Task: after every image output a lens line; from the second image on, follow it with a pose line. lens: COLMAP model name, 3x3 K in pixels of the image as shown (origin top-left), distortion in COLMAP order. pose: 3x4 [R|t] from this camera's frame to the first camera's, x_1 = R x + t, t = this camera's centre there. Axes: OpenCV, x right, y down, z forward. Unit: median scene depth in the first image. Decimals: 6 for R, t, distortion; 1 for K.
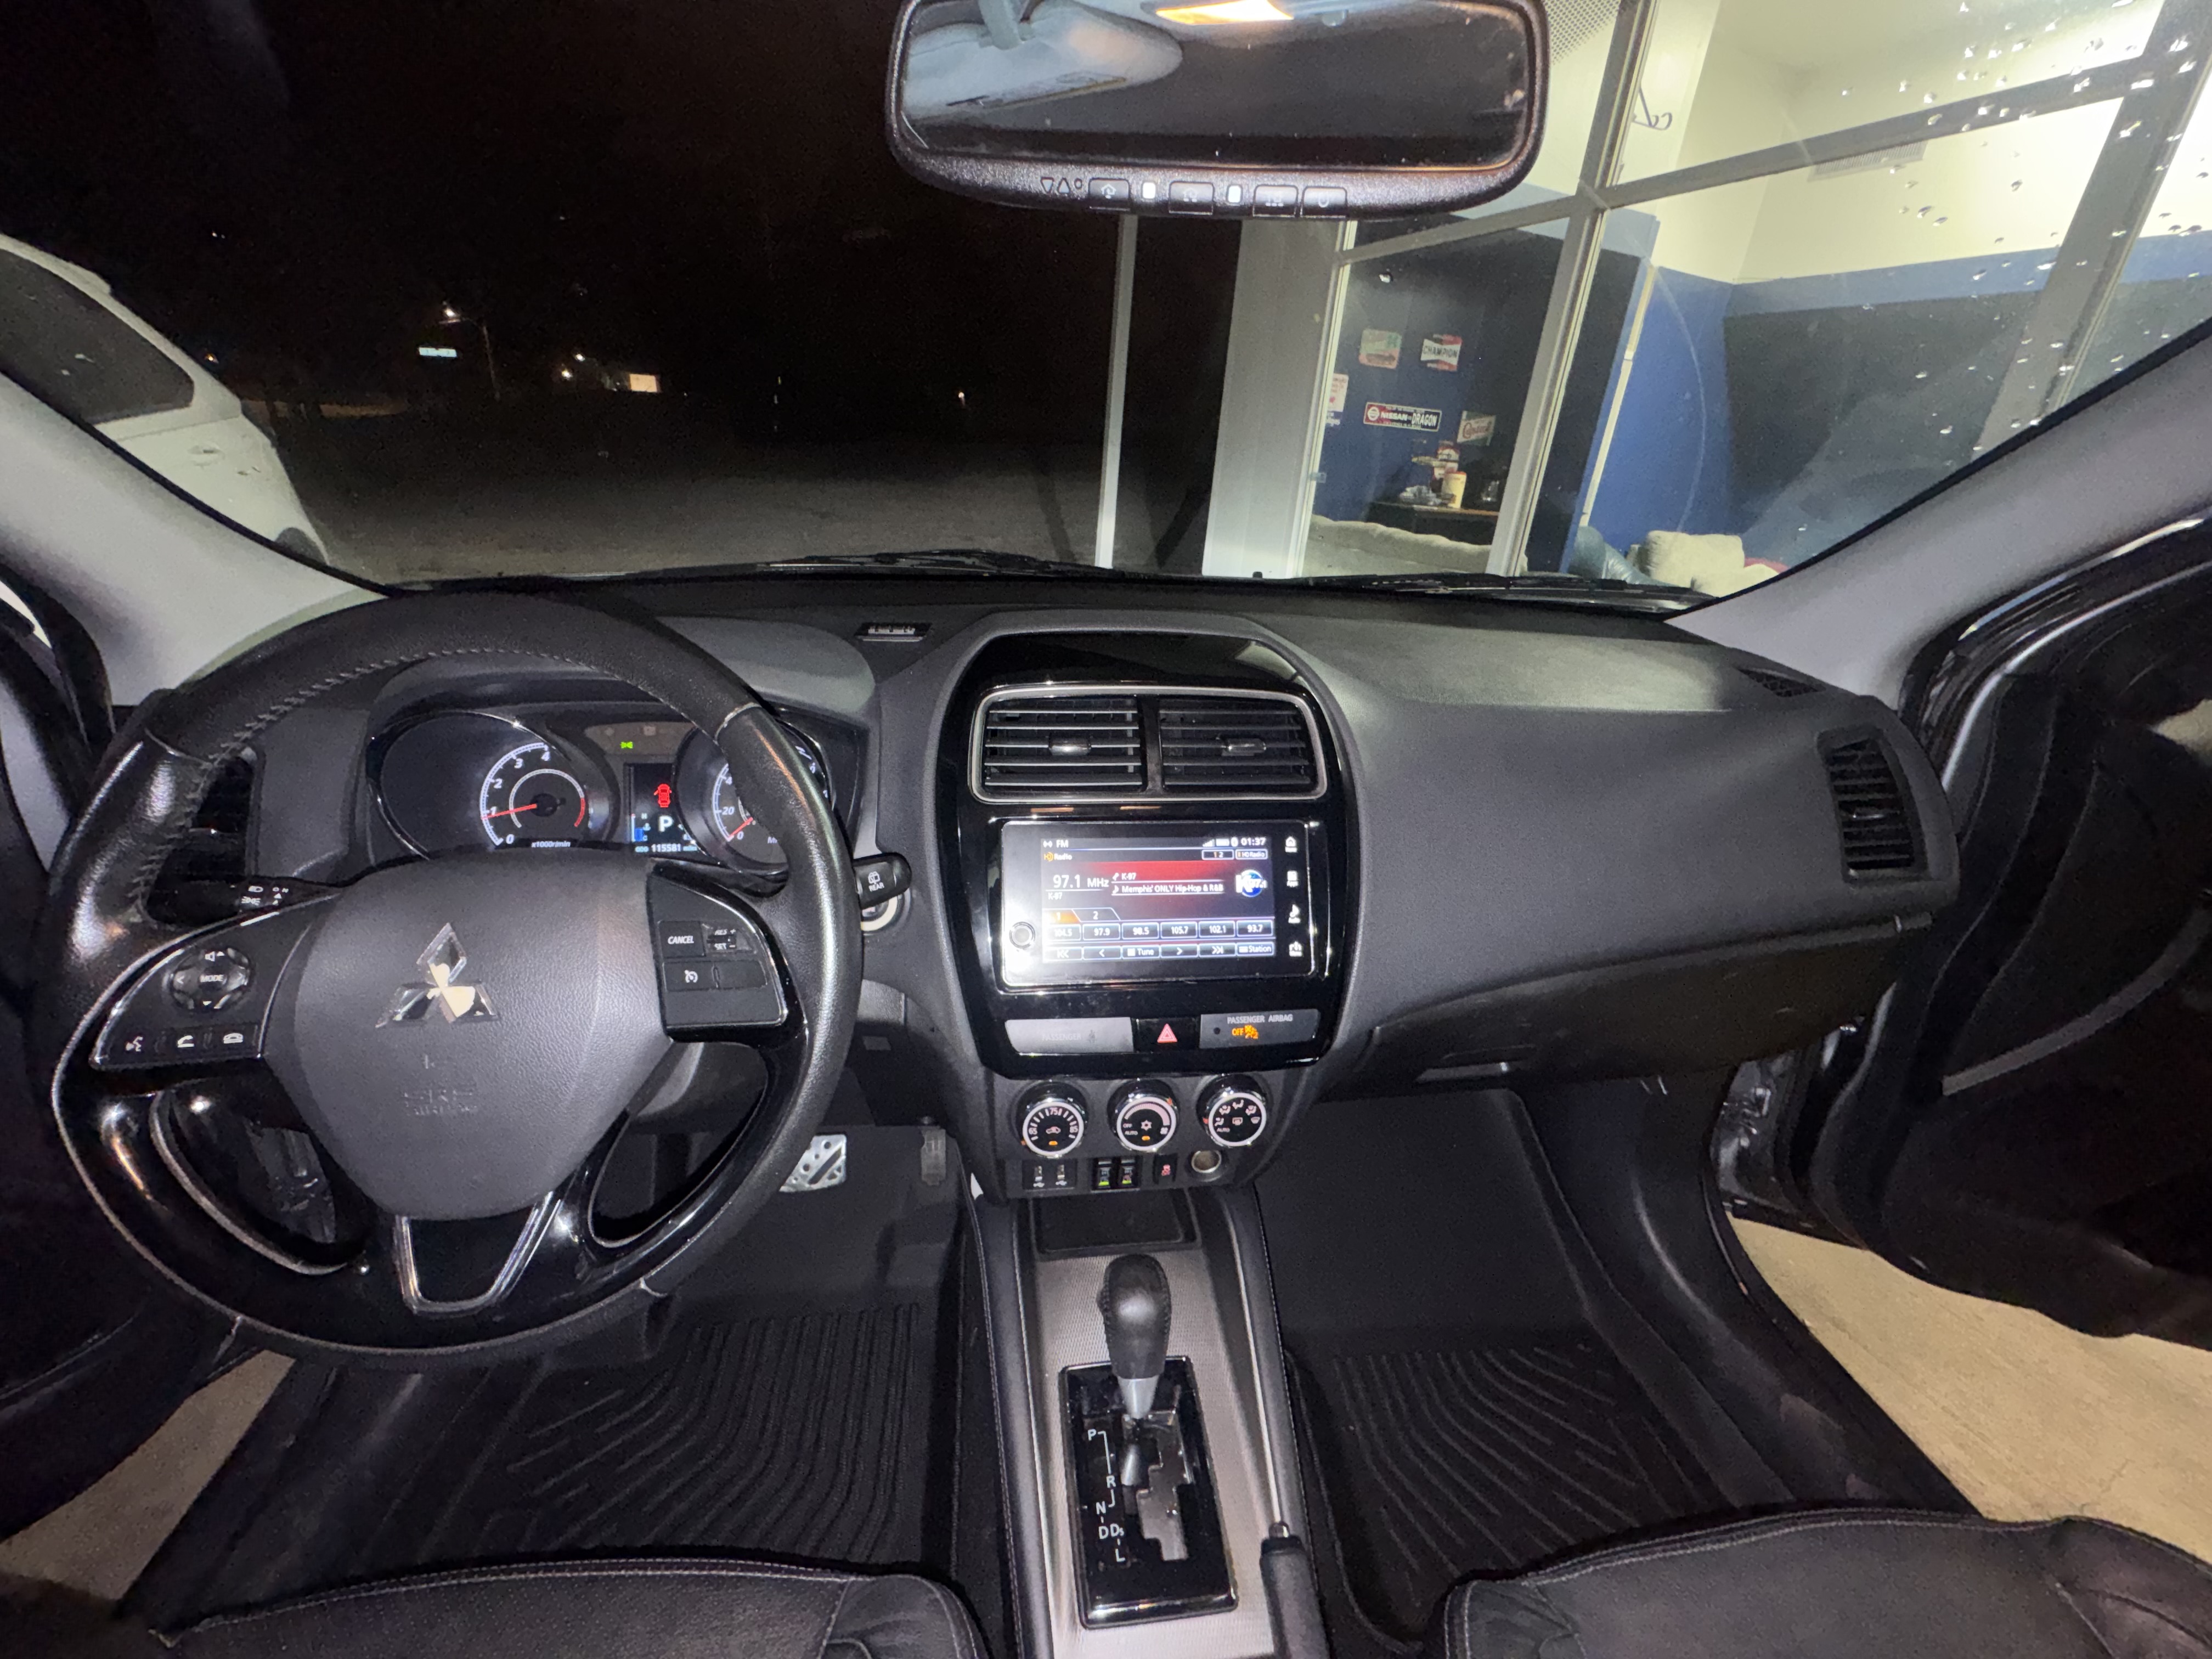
lens RADIAL K [[883.0, 0, 1106.0], [0, 883.0, 829.5], [0, 0, 1]] dist [0.000160, 0.000148]
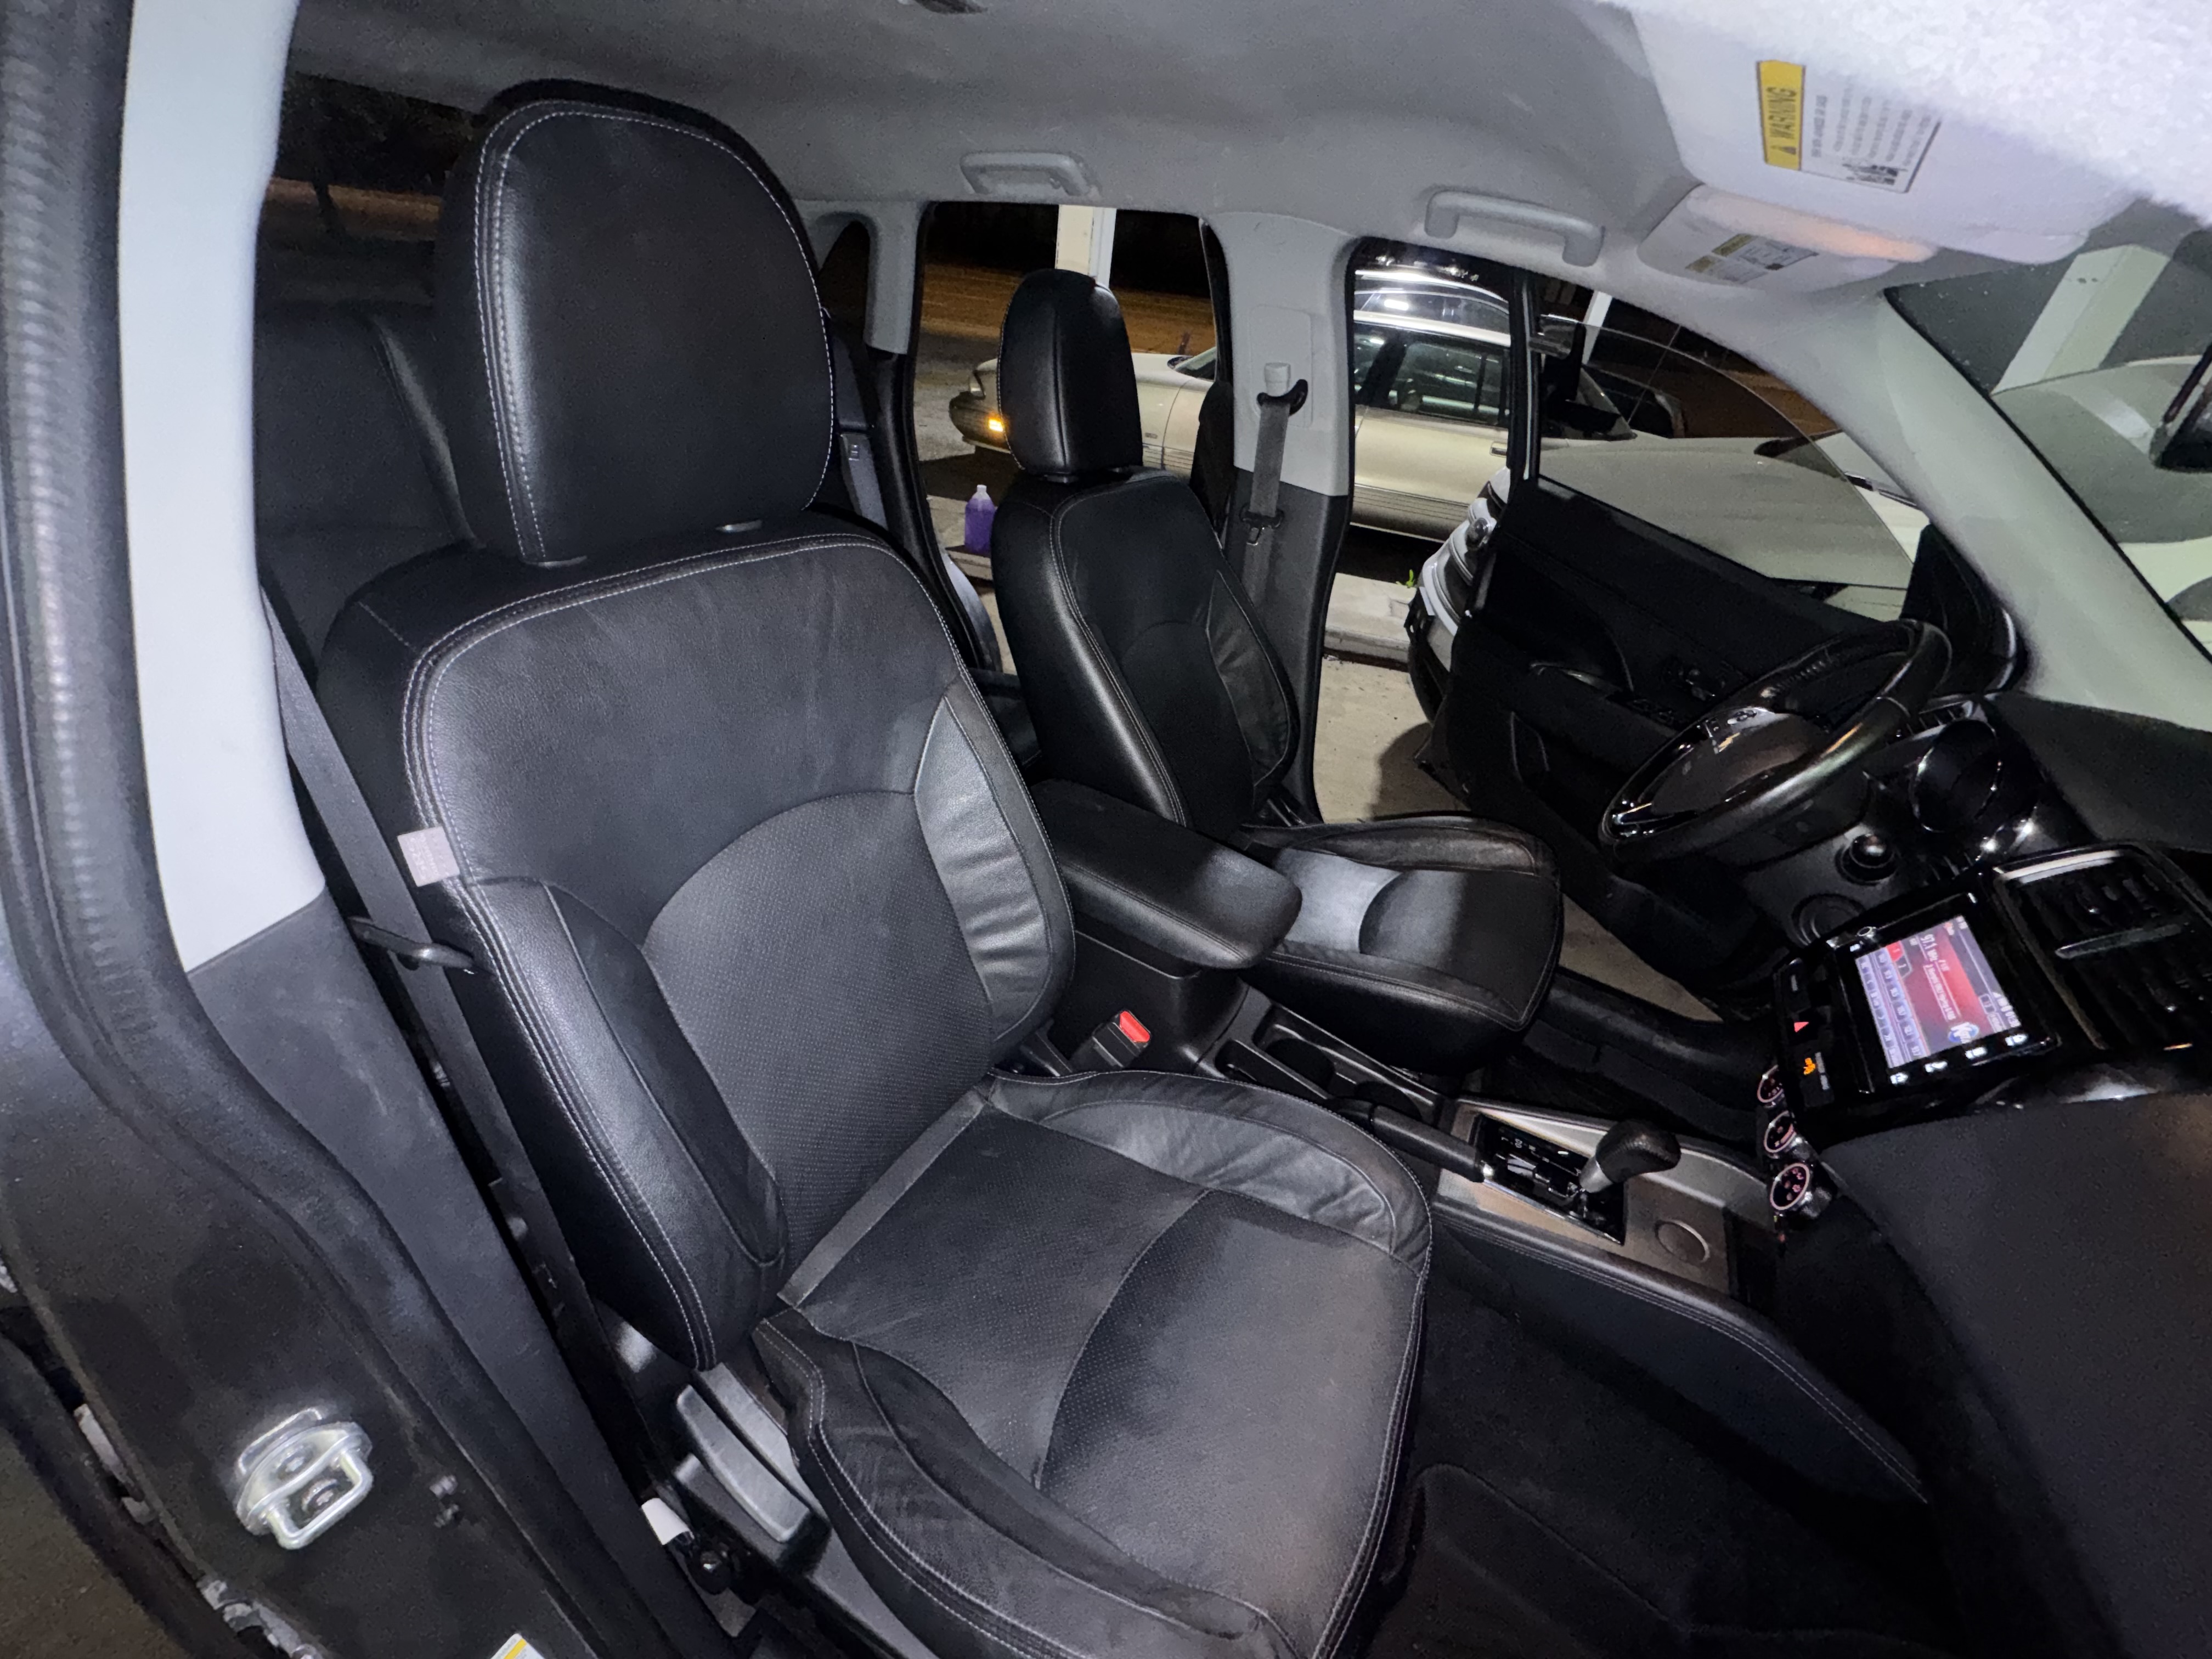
lens RADIAL K [[885.7, 0, 1106.4], [0, 885.7, 820.6], [0, 0, 1]] dist [-0.000770, -0.000036]
pose [[-0.580218, 0.320854, -0.748599, 1.352246], [-0.468193, 0.620694, 0.628915, -0.259787], [0.666441, 0.715397, -0.209916, 0.329352]]
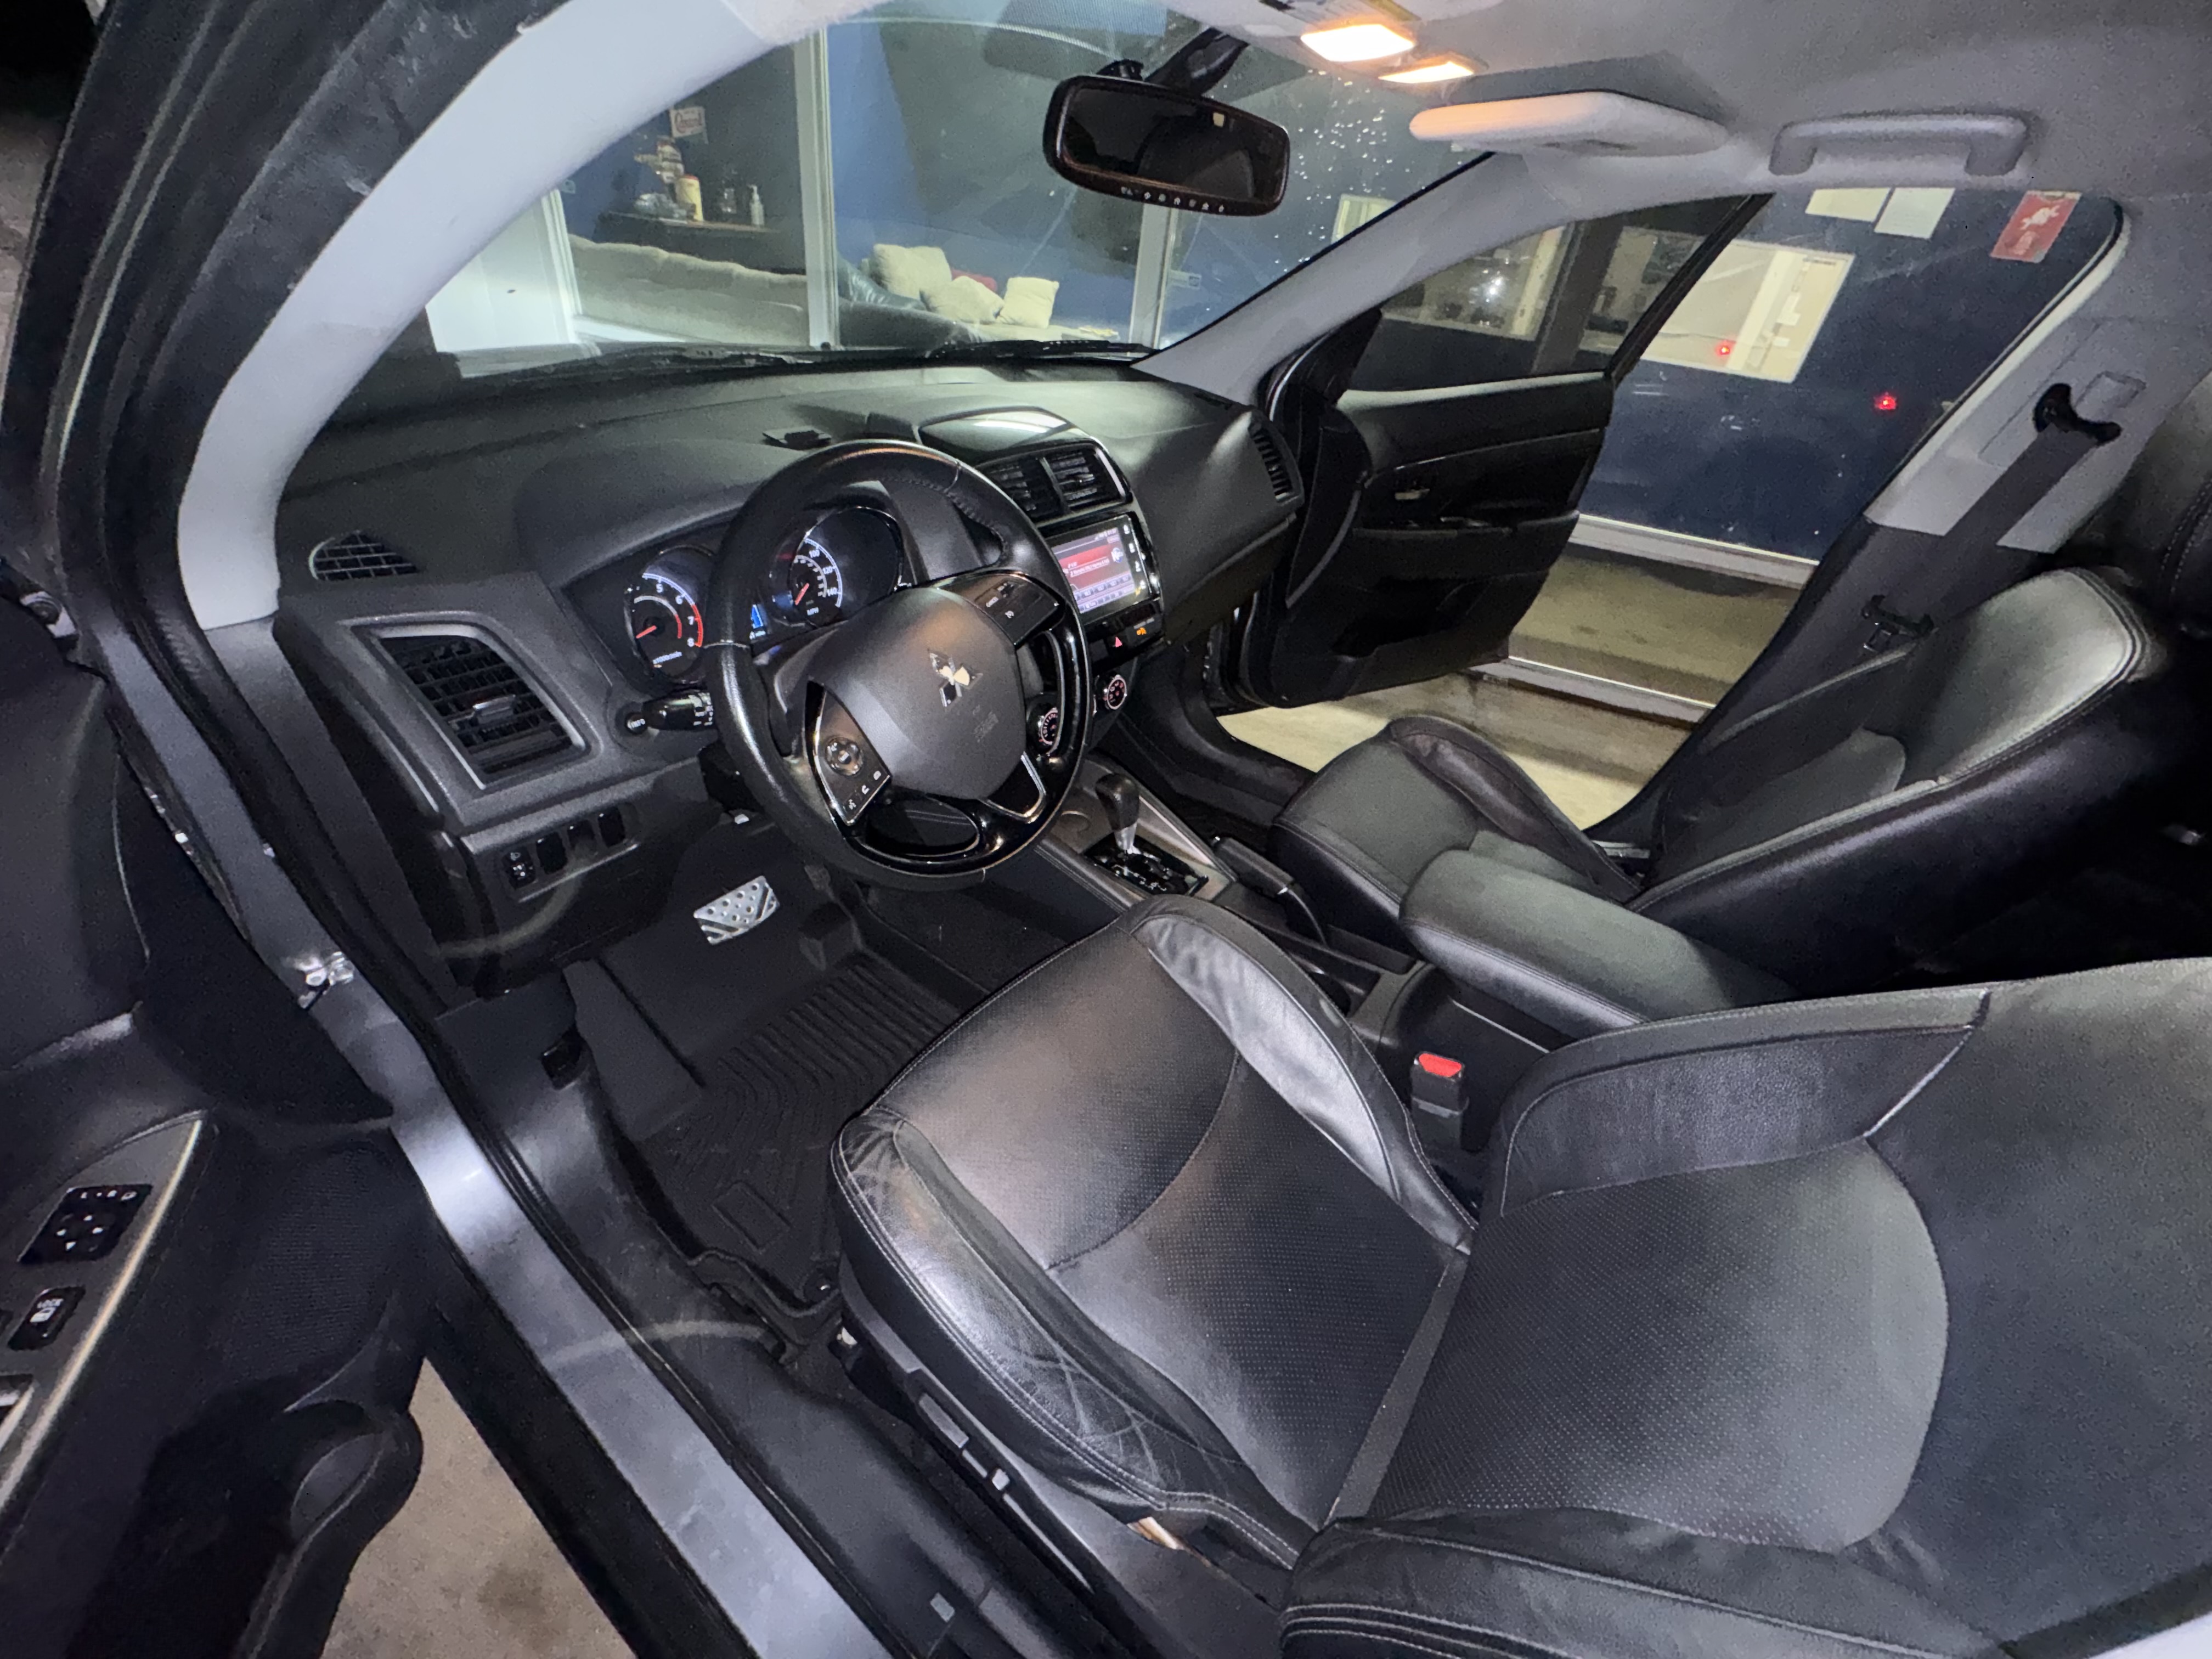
lens RADIAL K [[889.7, 0, 1104.5], [0, 889.7, 825.0], [0, 0, 1]] dist [-0.003296, -0.000234]
pose [[0.695124, -0.396167, 0.599879, -1.098320], [0.223113, 0.912135, 0.343847, -0.063588], [-0.683391, -0.105176, 0.722436, -0.352915]]
